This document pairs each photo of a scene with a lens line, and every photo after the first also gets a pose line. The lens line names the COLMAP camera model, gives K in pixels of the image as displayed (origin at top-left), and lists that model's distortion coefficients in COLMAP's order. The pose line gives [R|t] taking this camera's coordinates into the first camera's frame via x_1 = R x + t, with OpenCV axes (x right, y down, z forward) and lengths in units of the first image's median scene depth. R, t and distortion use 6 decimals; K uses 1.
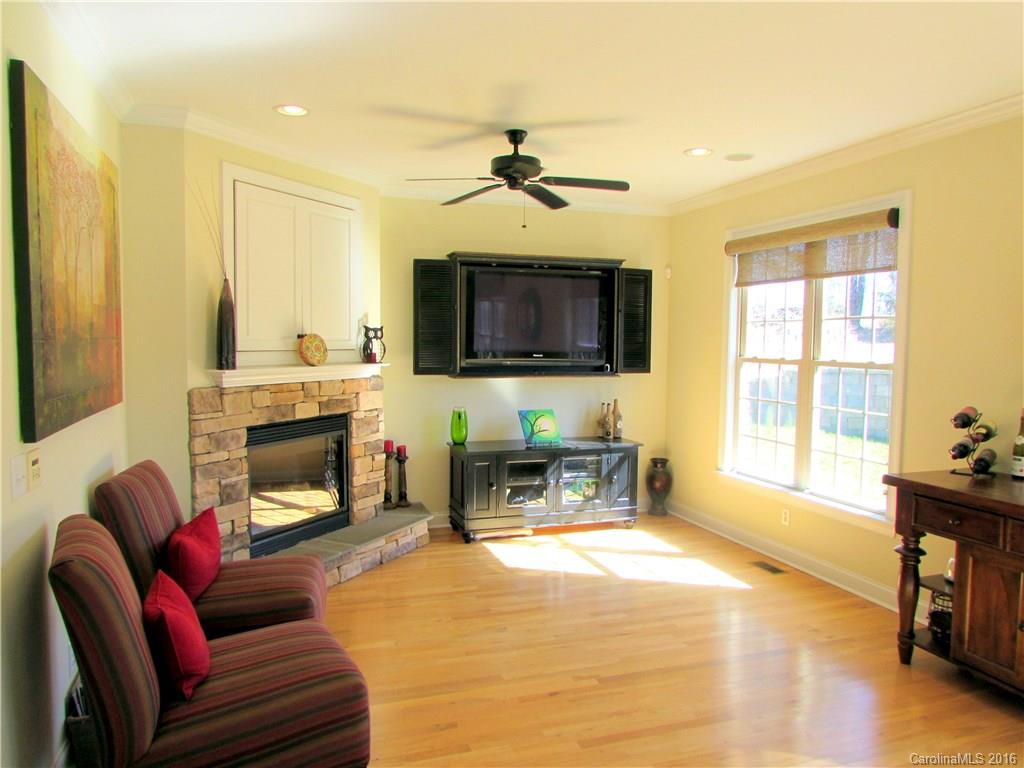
lens RADIAL K [[724.4, 0, 514.5], [0, 724.4, 383.9], [0, 0, 1]] dist [-0.025583, 0.001414]
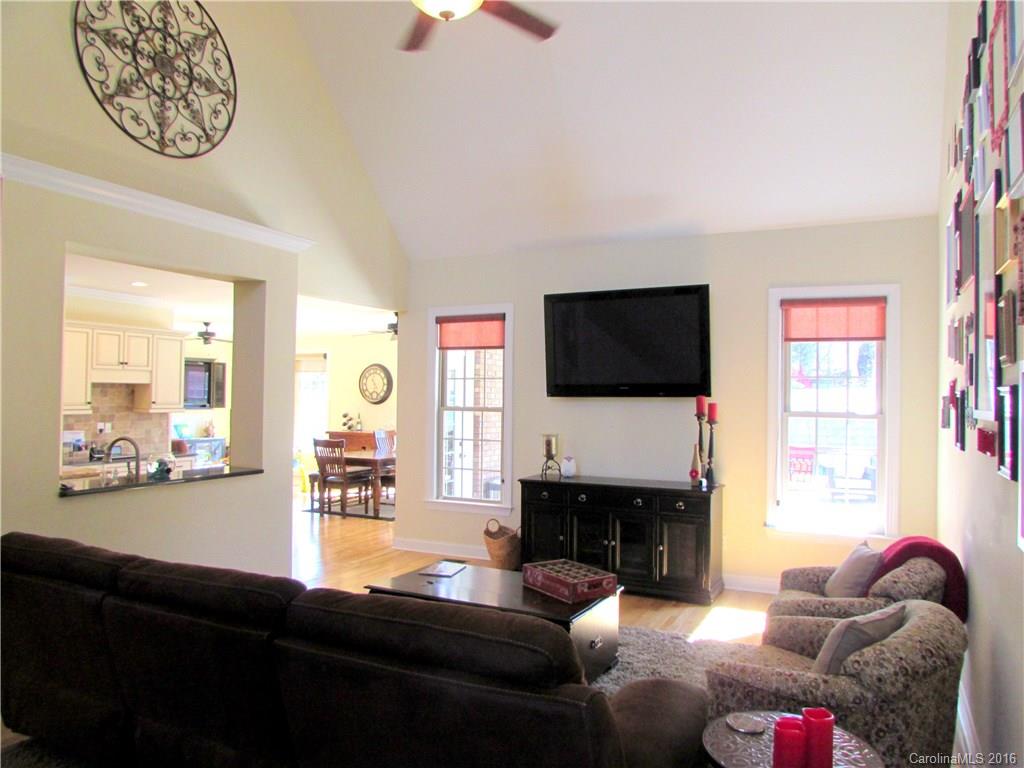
lens RADIAL K [[724.4, 0, 514.1], [0, 724.4, 382.4], [0, 0, 1]] dist [-0.025583, 0.001414]
pose [[0.717956, 0.007600, 0.696047, -1.121208], [0.038884, 0.997941, -0.051004, 0.085019], [-0.695002, 0.063684, 0.716182, -1.907066]]
